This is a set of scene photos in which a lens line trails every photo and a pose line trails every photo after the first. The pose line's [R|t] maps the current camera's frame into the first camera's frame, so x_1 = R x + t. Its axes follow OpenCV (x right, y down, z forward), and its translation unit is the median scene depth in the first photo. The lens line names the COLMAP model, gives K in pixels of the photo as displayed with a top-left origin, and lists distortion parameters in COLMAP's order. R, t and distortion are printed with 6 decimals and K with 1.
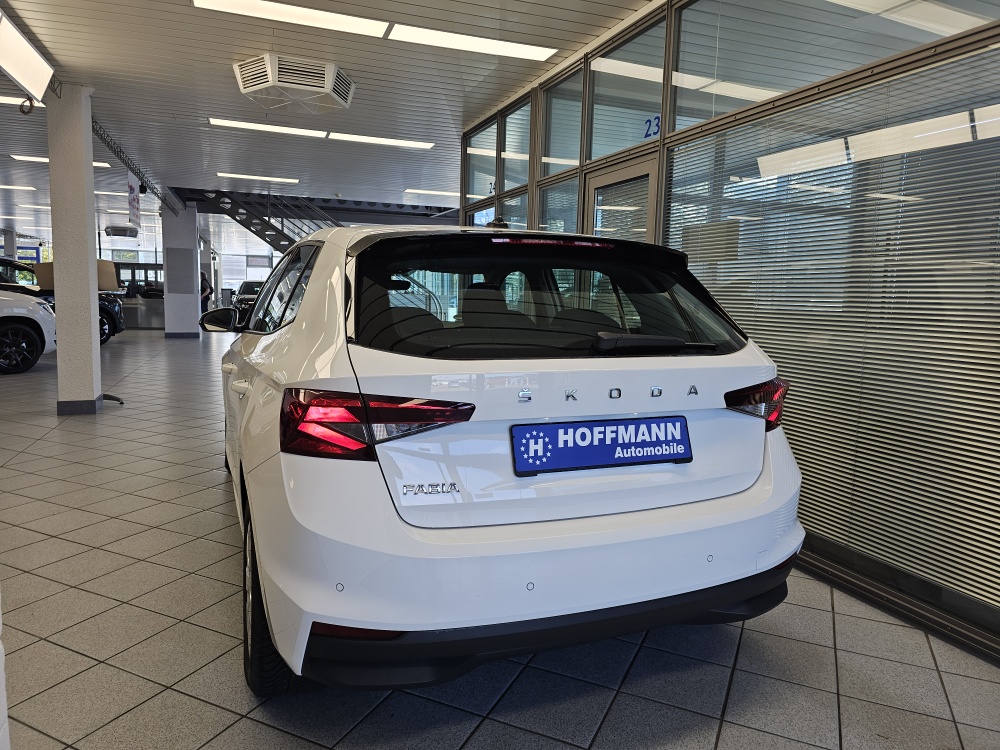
lens RADIAL K [[676.8, 0, 512.3], [0, 676.8, 351.8], [0, 0, 1]] dist [0.059492, -0.052737]
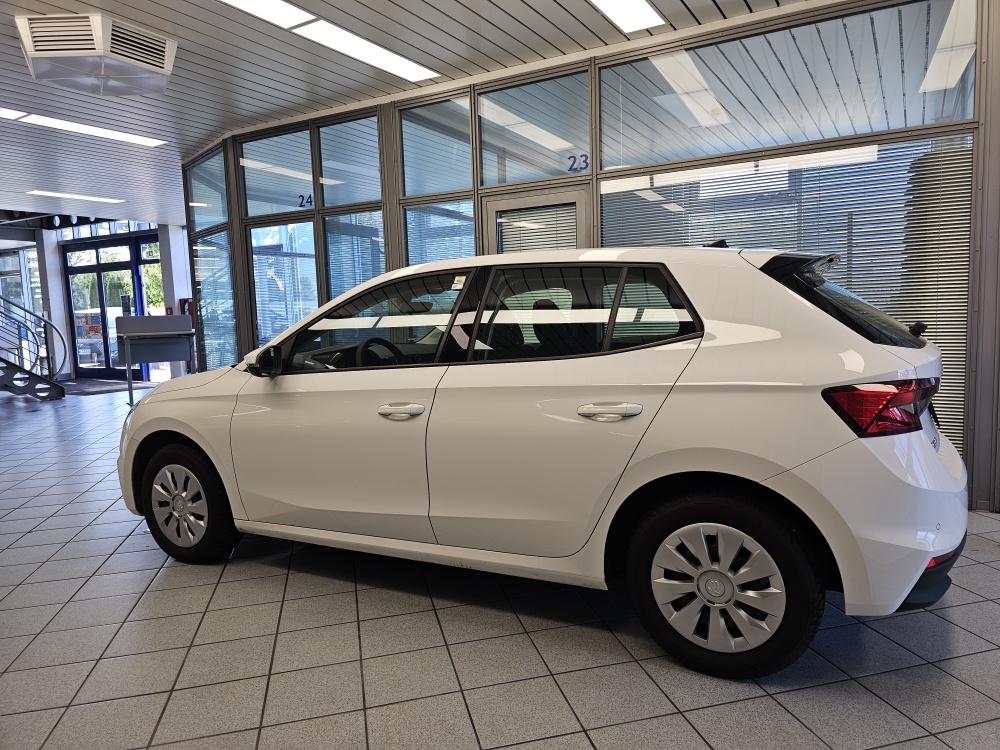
lens RADIAL K [[676.8, 0, 518.6], [0, 676.8, 356.7], [0, 0, 1]] dist [0.059492, -0.052737]
pose [[0.767893, -0.096958, 0.633198, -0.497355], [0.105483, 0.994124, 0.024303, -0.029539], [-0.631834, 0.048129, 0.773608, 0.138306]]
